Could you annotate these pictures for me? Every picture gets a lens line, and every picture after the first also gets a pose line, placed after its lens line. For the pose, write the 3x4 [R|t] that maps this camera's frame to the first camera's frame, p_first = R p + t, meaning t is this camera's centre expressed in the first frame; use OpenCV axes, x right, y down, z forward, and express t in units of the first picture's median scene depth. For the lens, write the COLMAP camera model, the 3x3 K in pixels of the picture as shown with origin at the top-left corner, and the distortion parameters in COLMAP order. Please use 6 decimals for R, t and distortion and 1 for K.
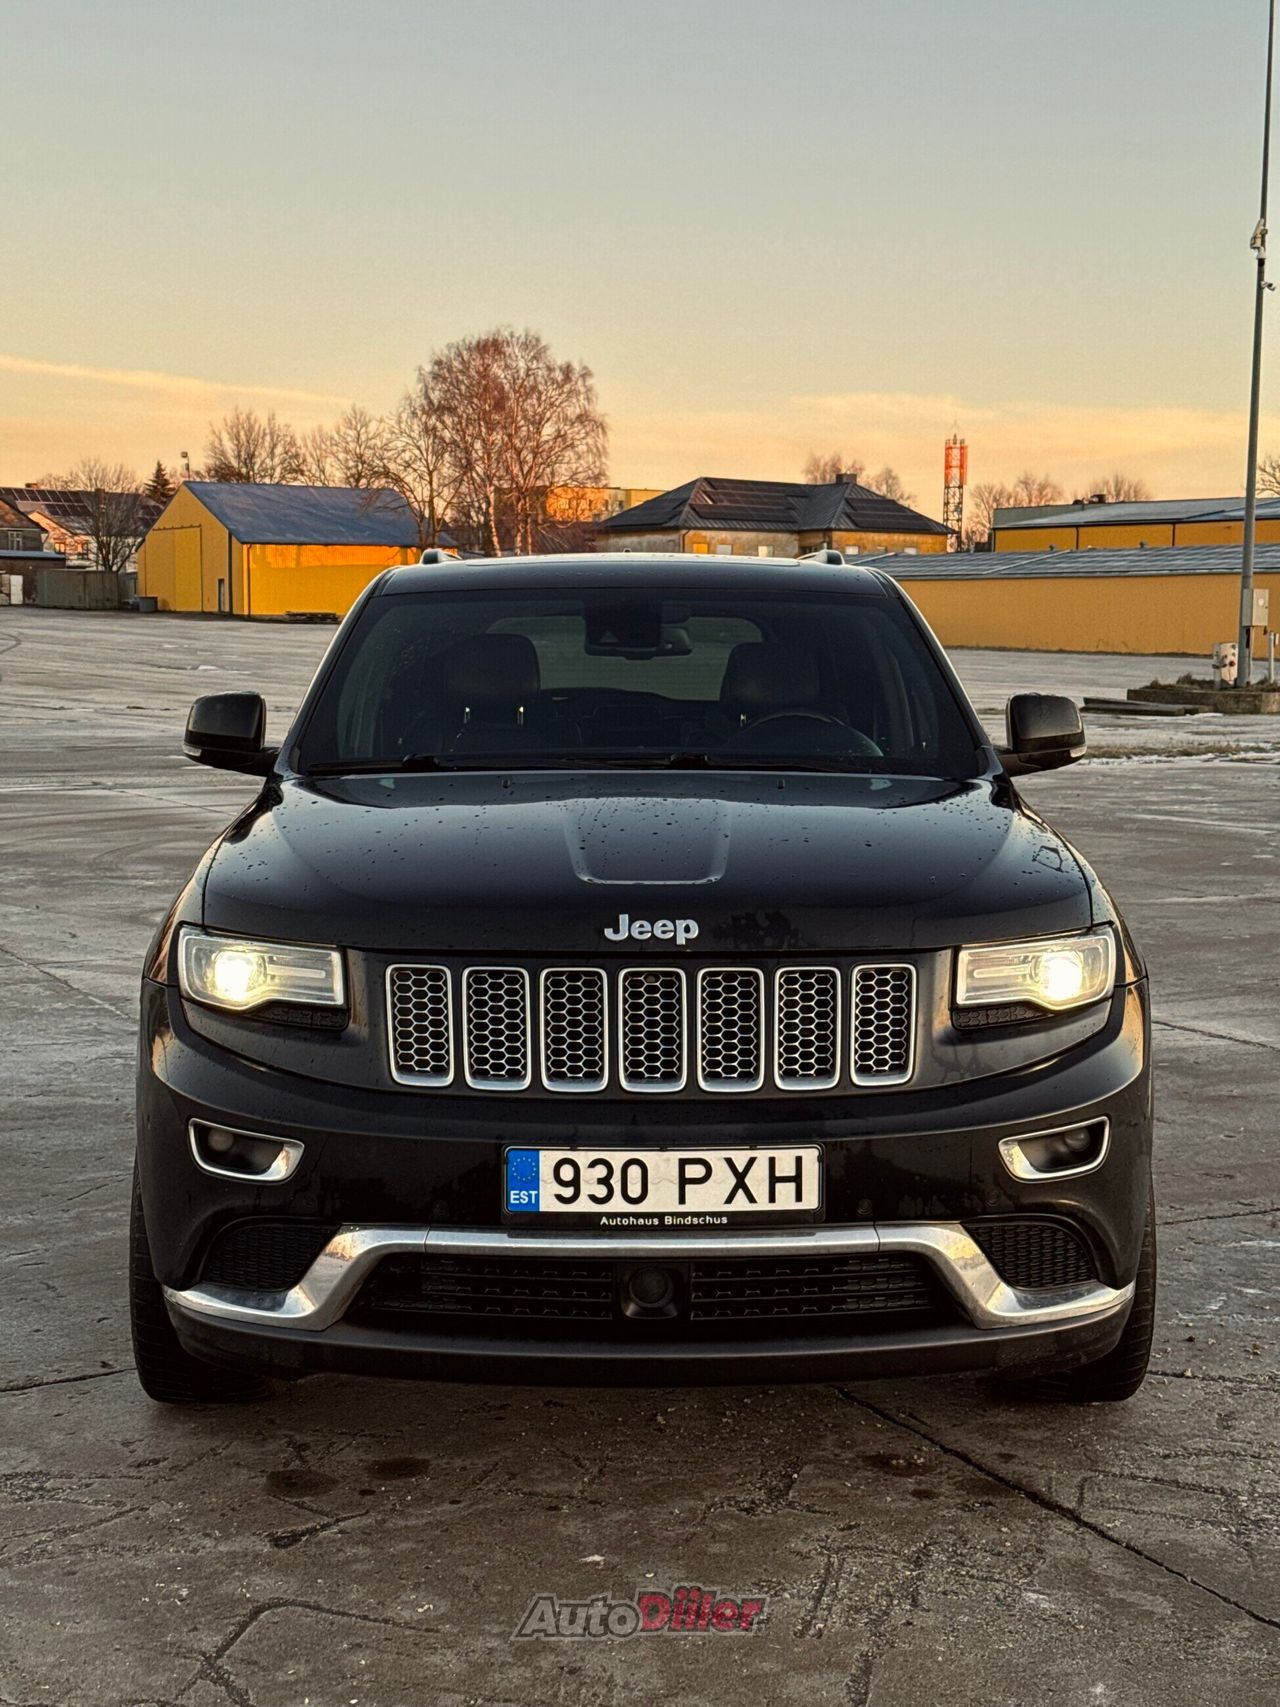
lens RADIAL K [[2406.6, 0, 640.0], [0, 2406.6, 853.5], [0, 0, 1]] dist [0.029680, 0.020834]
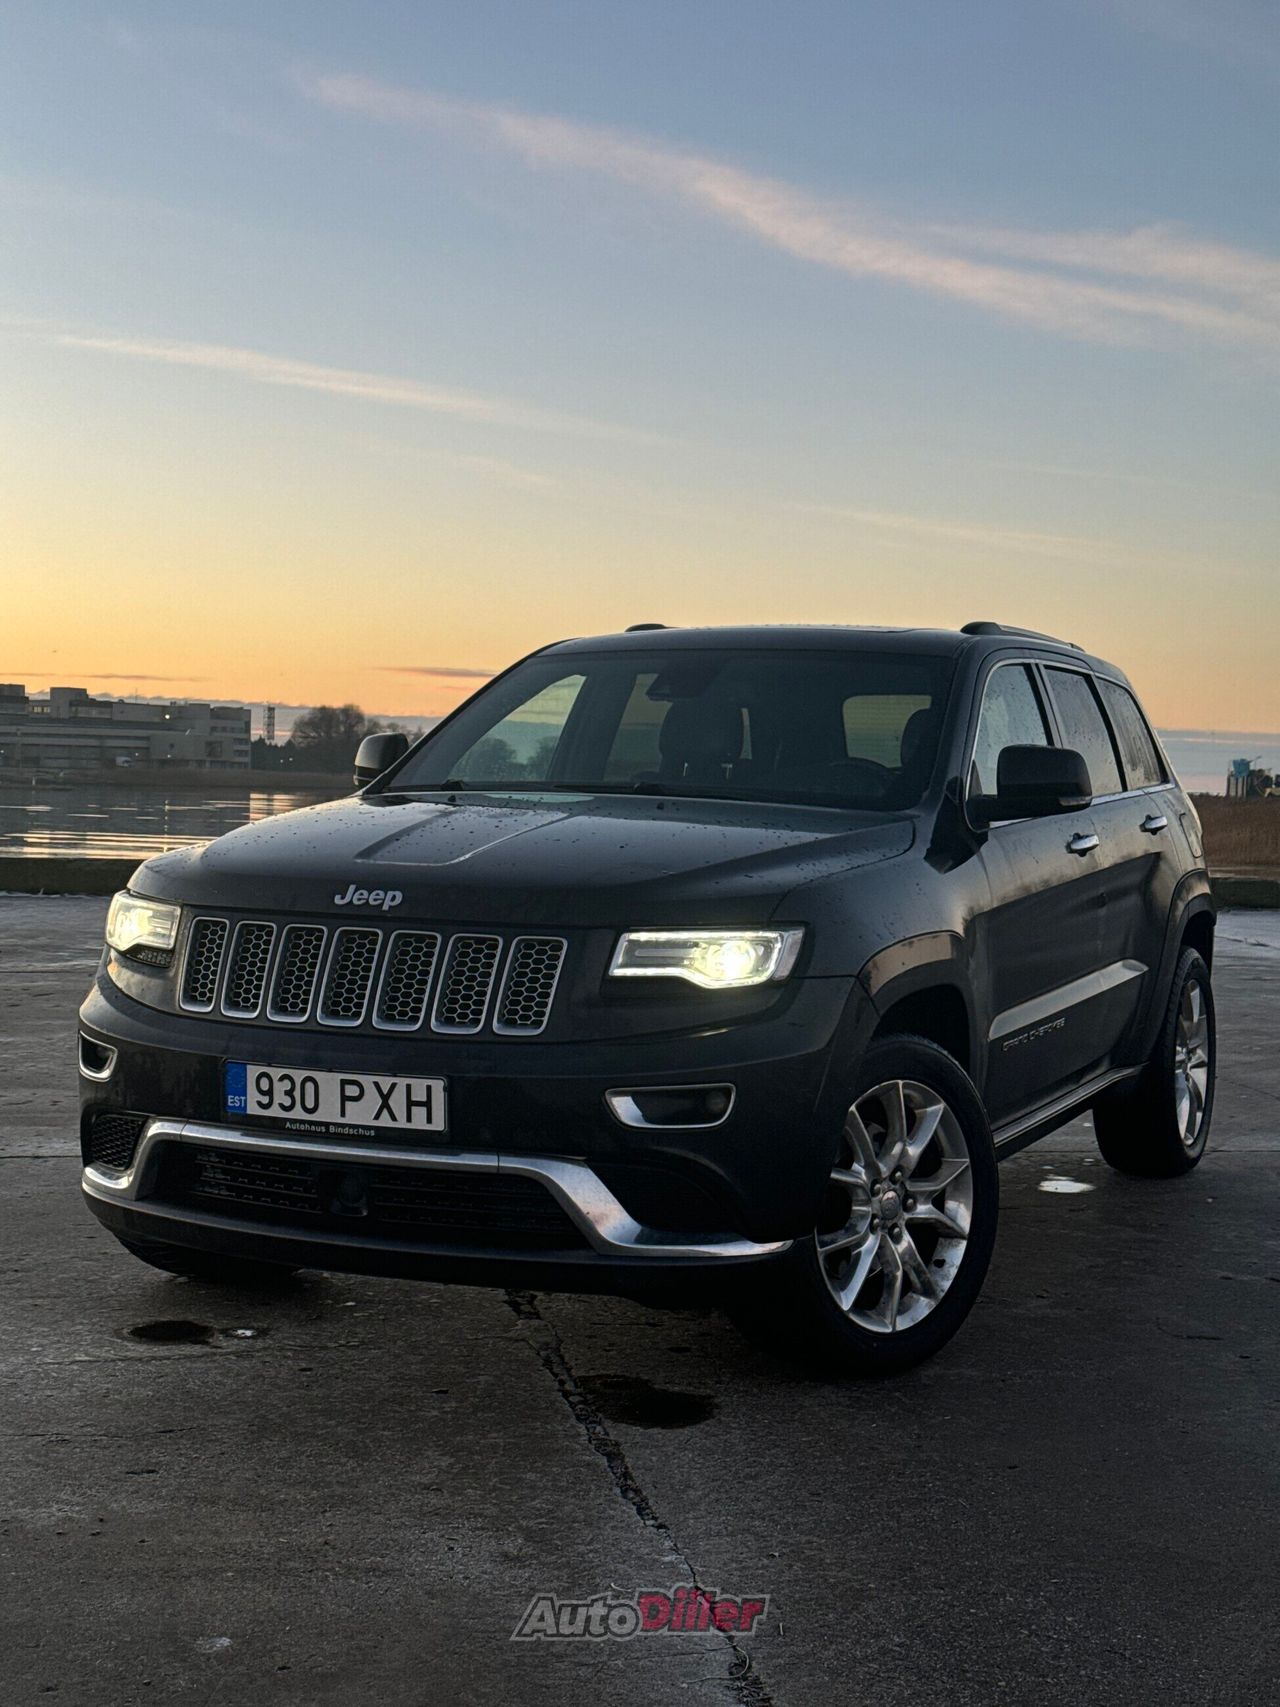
lens RADIAL K [[2406.6, 0, 640.0], [0, 2406.6, 853.5], [0, 0, 1]] dist [0.029680, 0.020834]
pose [[0.910755, 0.038149, -0.411180, 0.653792], [-0.060372, 0.997326, -0.041192, 0.053024], [0.408509, 0.062339, 0.910623, -0.064114]]
